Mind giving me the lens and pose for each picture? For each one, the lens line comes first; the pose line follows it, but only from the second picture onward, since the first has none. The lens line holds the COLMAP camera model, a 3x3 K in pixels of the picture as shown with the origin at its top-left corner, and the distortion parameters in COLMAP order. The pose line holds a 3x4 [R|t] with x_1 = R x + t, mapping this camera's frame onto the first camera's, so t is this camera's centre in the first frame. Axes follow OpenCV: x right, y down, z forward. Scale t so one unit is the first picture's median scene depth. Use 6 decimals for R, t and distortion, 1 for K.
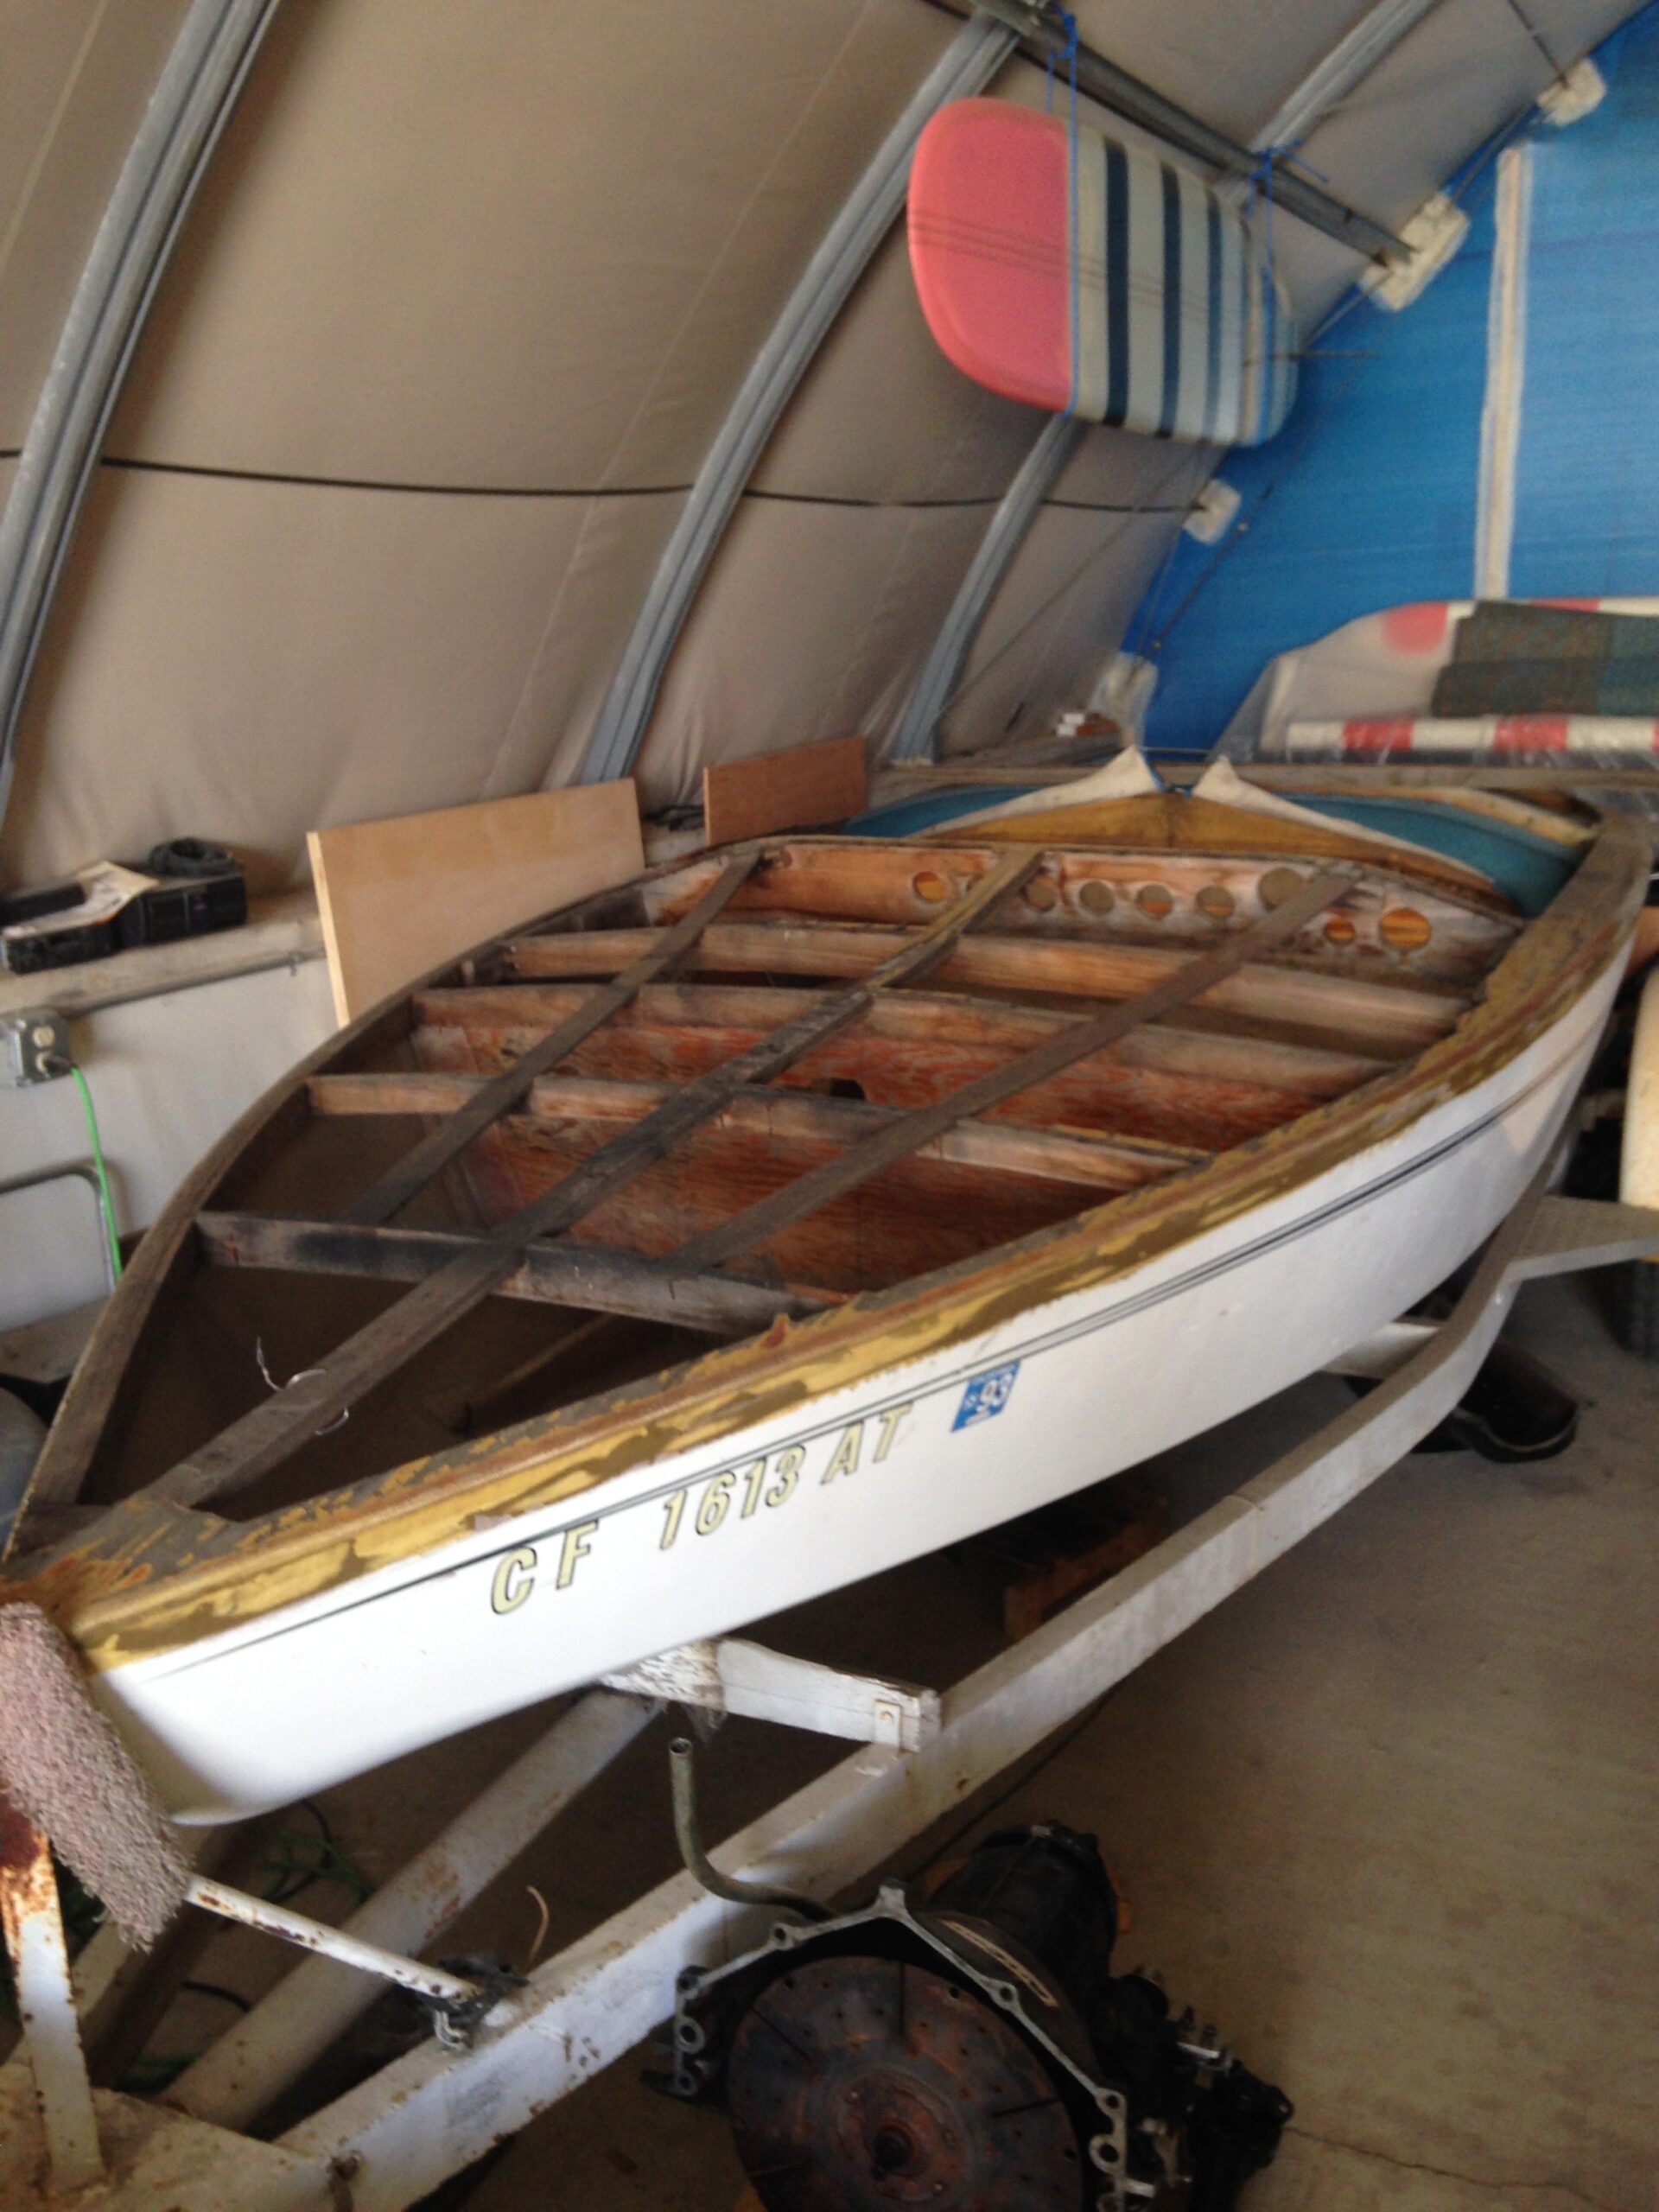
lens RADIAL K [[2069.9, 0, 821.6], [0, 2069.9, 1120.7], [0, 0, 1]] dist [0.210222, -0.377588]
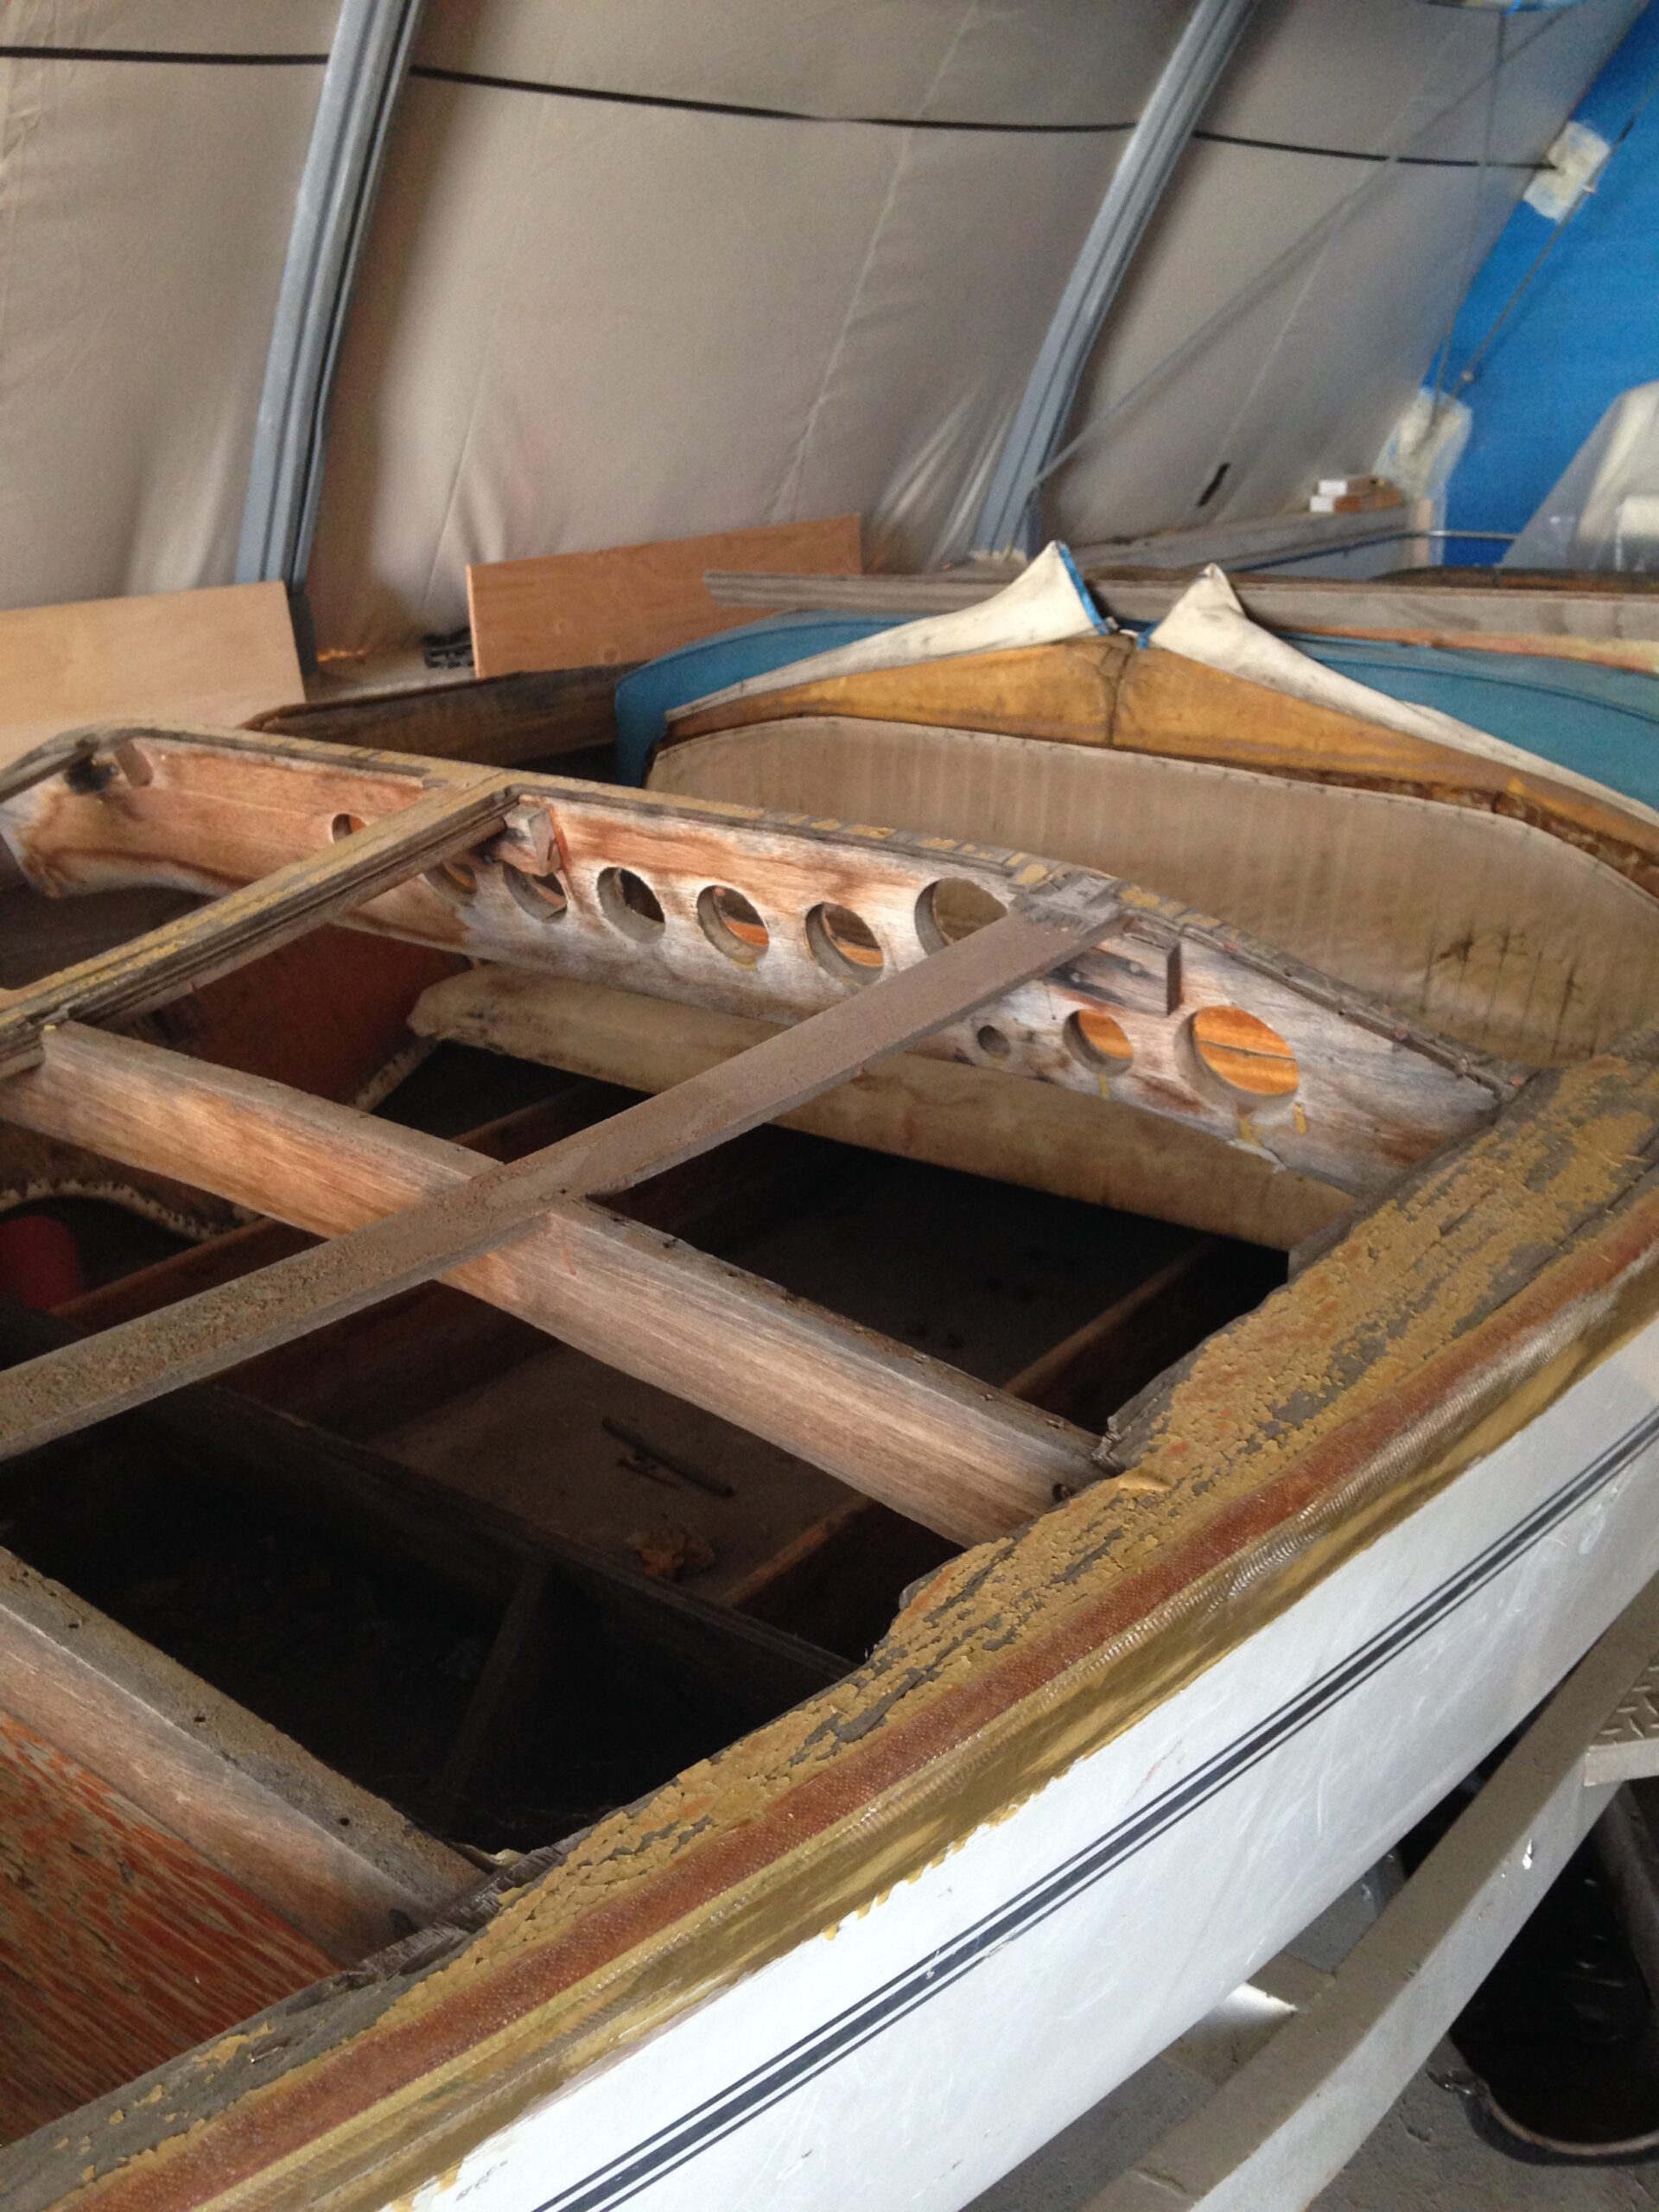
lens RADIAL K [[2069.9, 0, 821.6], [0, 2069.9, 1120.7], [0, 0, 1]] dist [0.210222, -0.377588]
pose [[0.972436, 0.074759, -0.220859, 0.218189], [-0.051950, 0.992864, 0.107340, -0.088246], [0.227308, -0.092908, 0.969381, 0.458190]]
